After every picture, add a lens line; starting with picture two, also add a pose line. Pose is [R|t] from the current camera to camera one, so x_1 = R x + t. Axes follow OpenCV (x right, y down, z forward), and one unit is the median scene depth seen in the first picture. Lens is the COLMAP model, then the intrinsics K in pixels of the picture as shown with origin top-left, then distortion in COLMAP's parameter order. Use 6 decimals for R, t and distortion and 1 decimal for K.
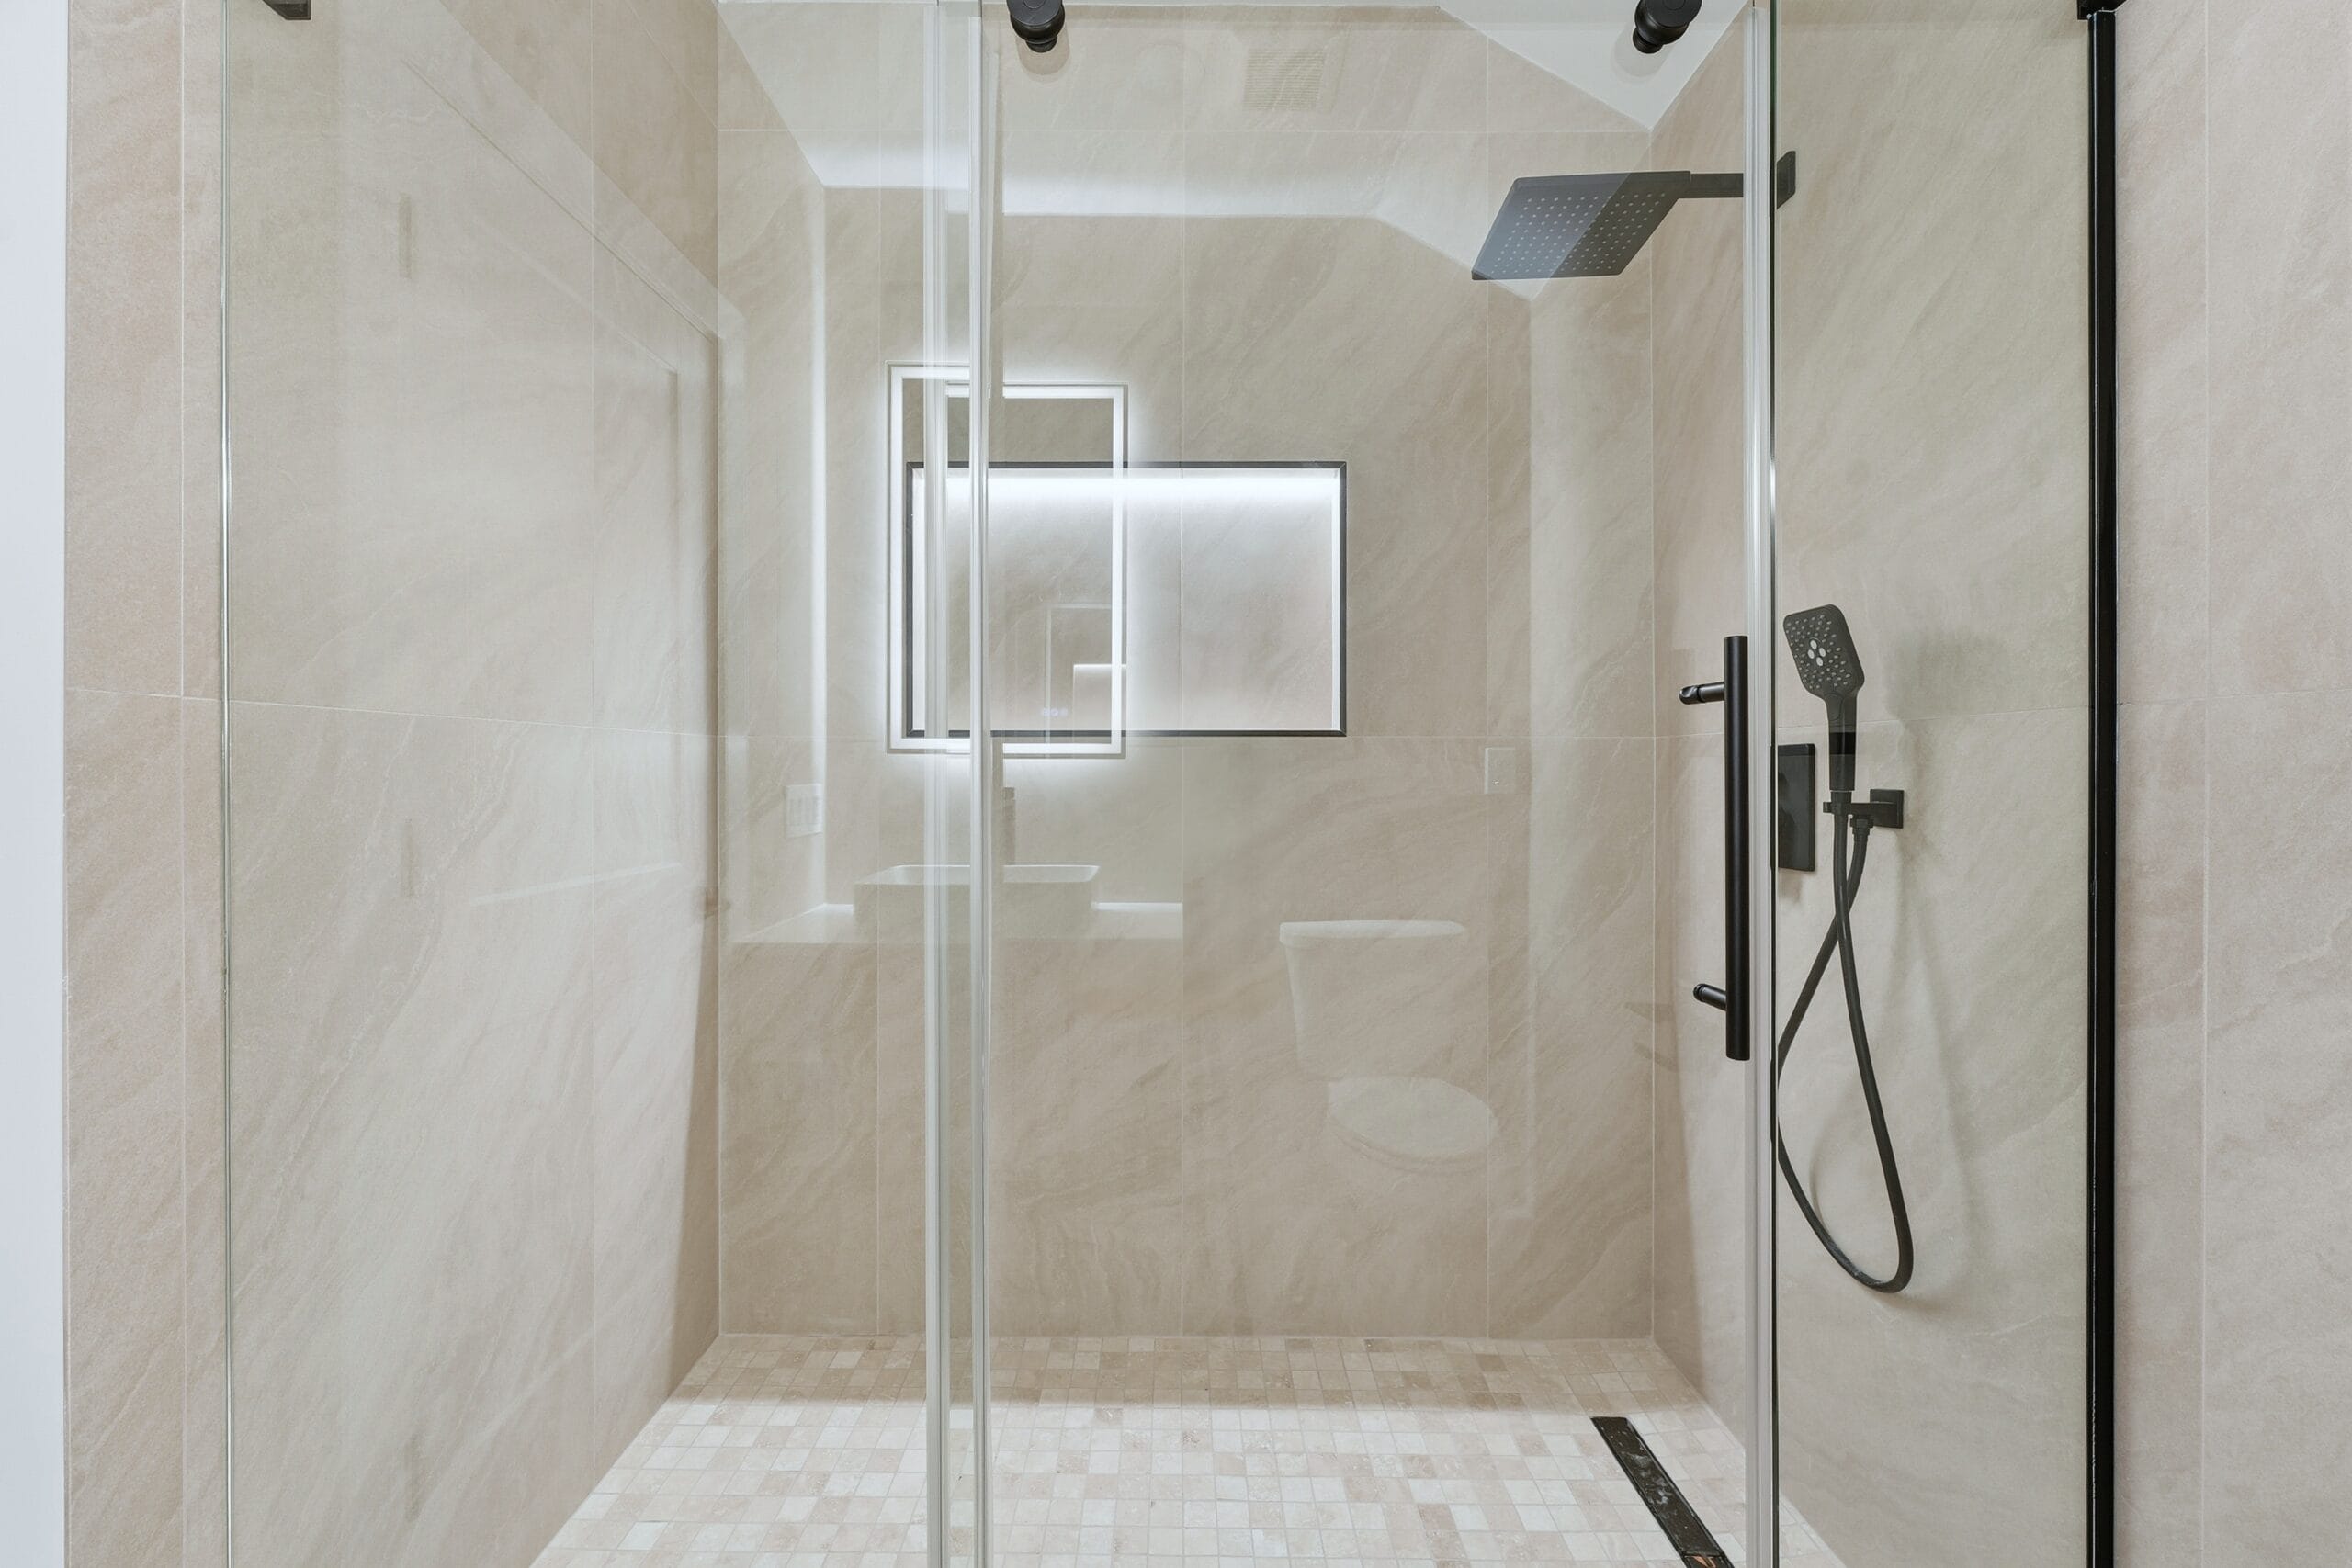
lens RADIAL K [[939.3, 0, 1178.7], [0, 939.3, 775.1], [0, 0, 1]] dist [0.000307, -0.000327]
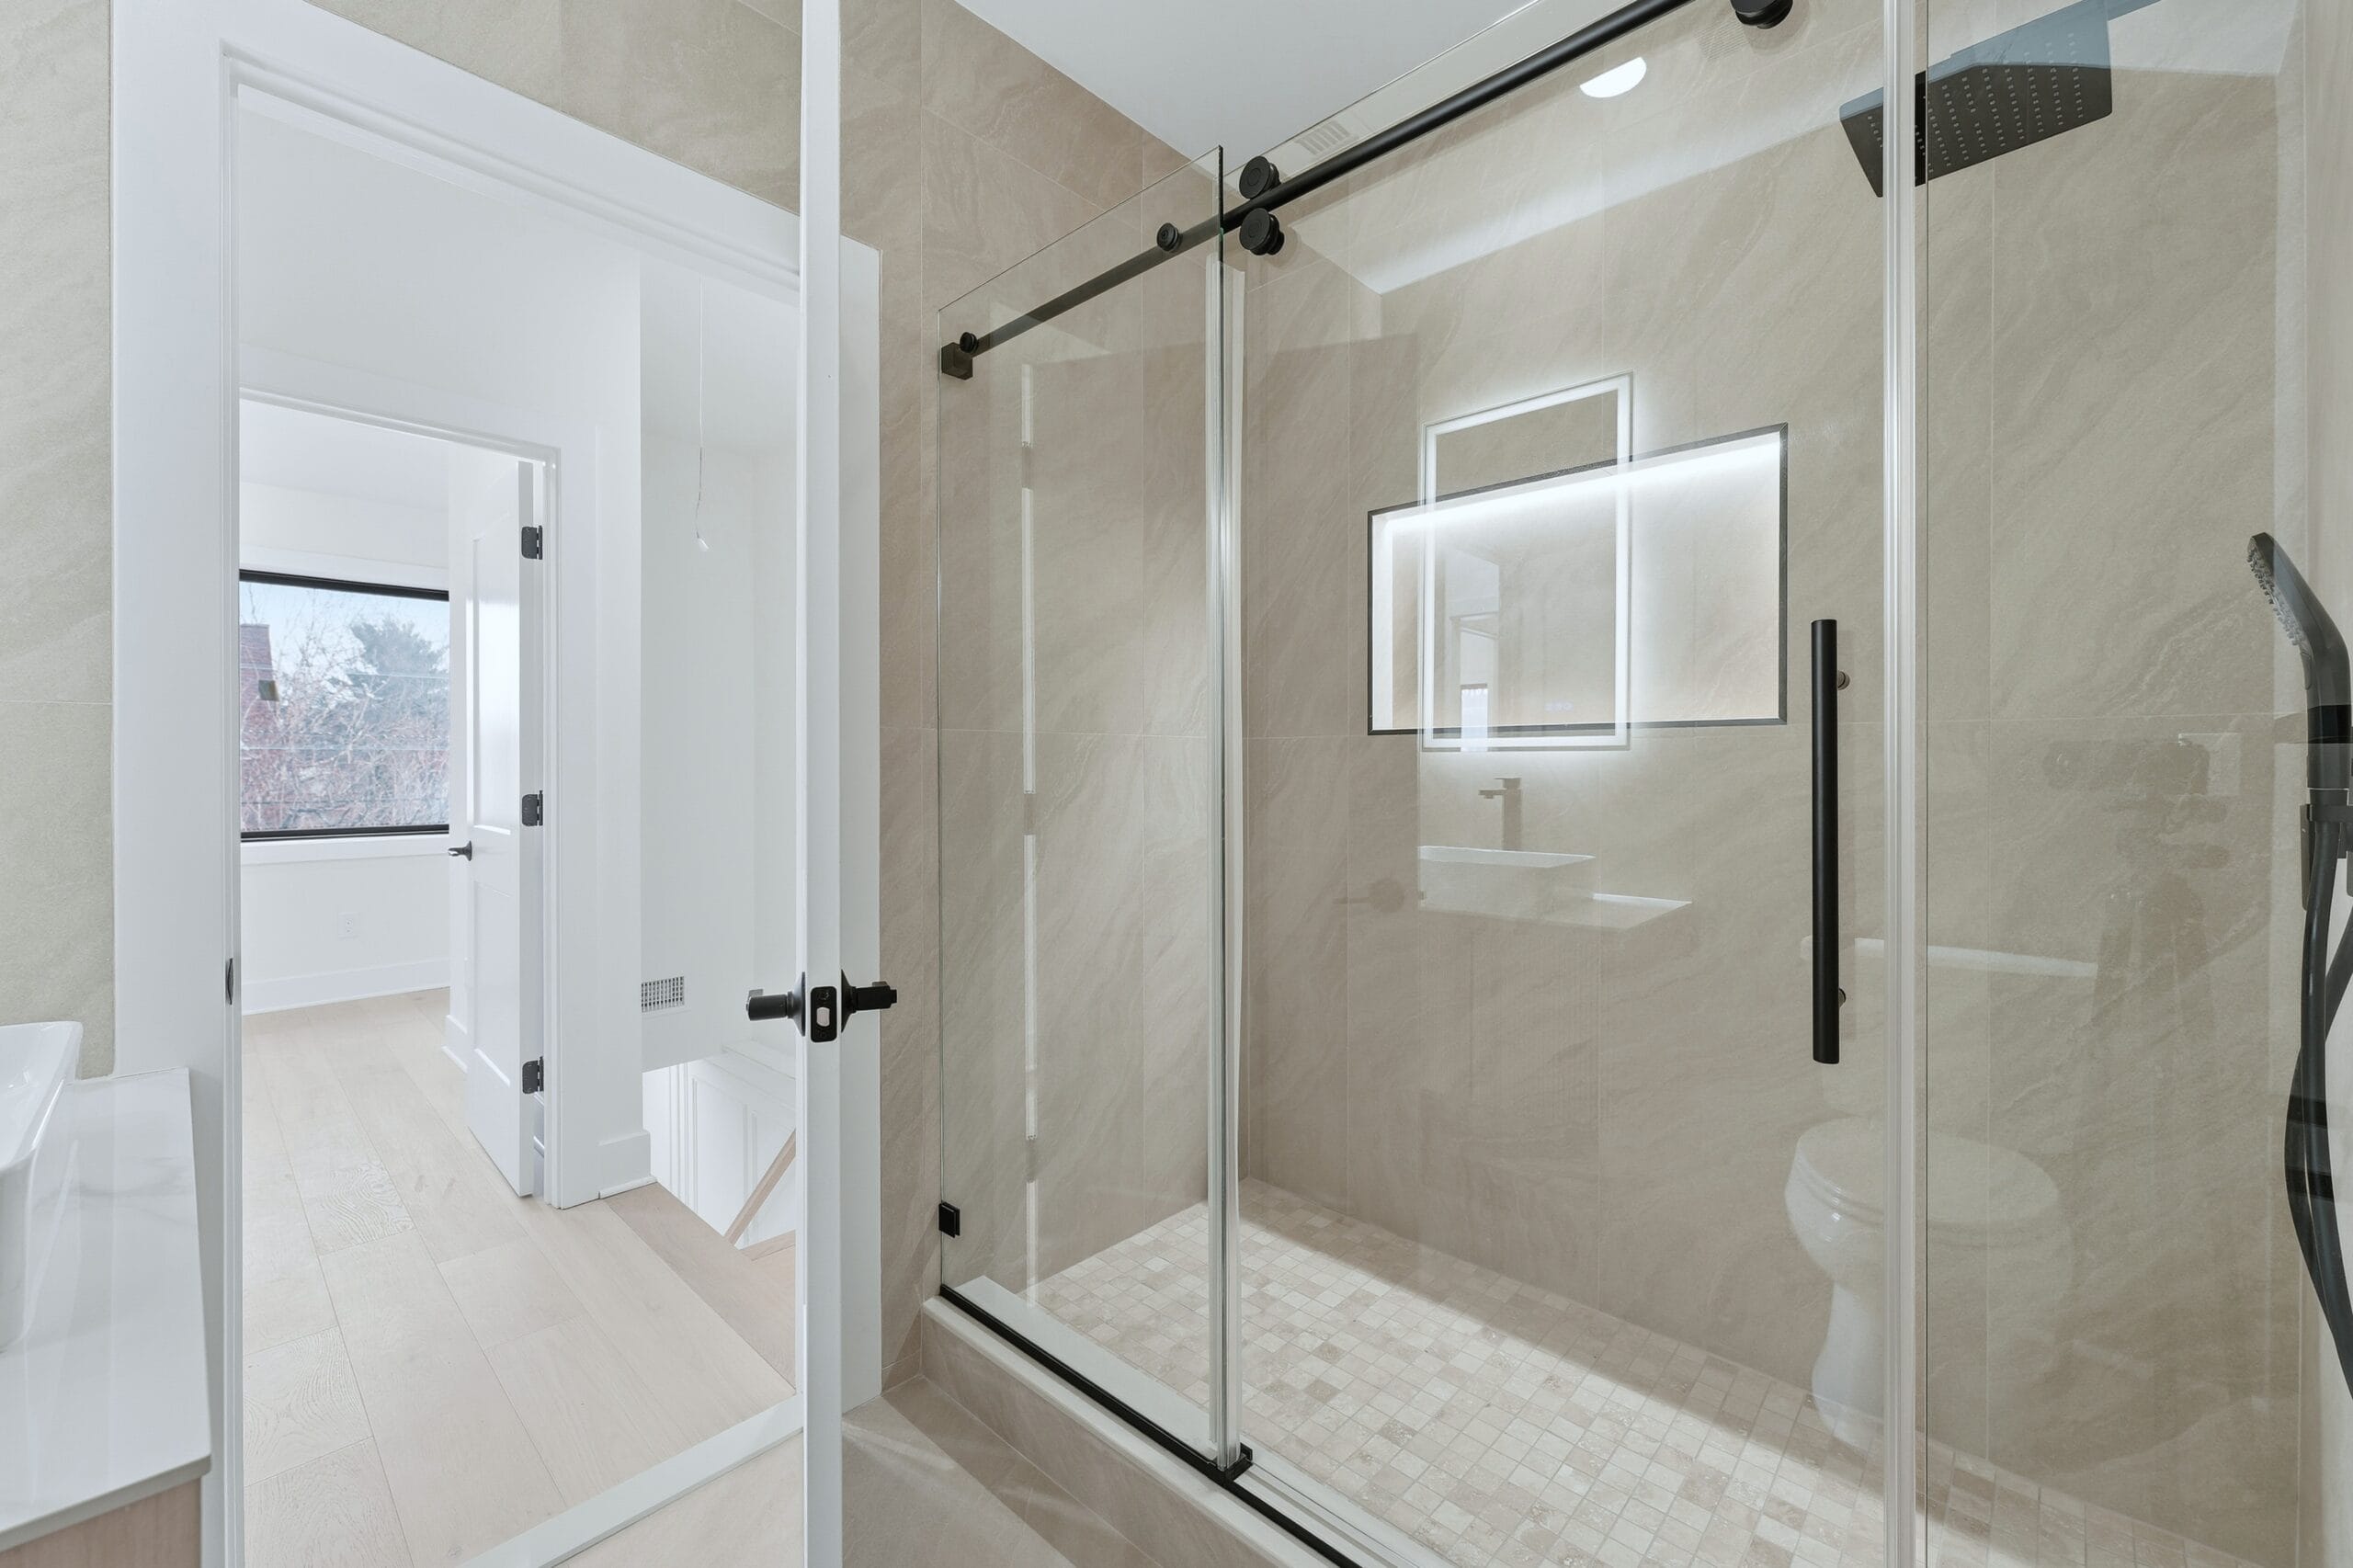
lens RADIAL K [[939.8, 0, 1170.9], [0, 939.8, 775.2], [0, 0, 1]] dist [0.000307, -0.000327]
pose [[0.729215, 0.006148, -0.684257, 0.399367], [-0.001810, 0.999973, 0.007056, 0.003084], [0.684282, -0.003907, 0.729207, -0.078531]]
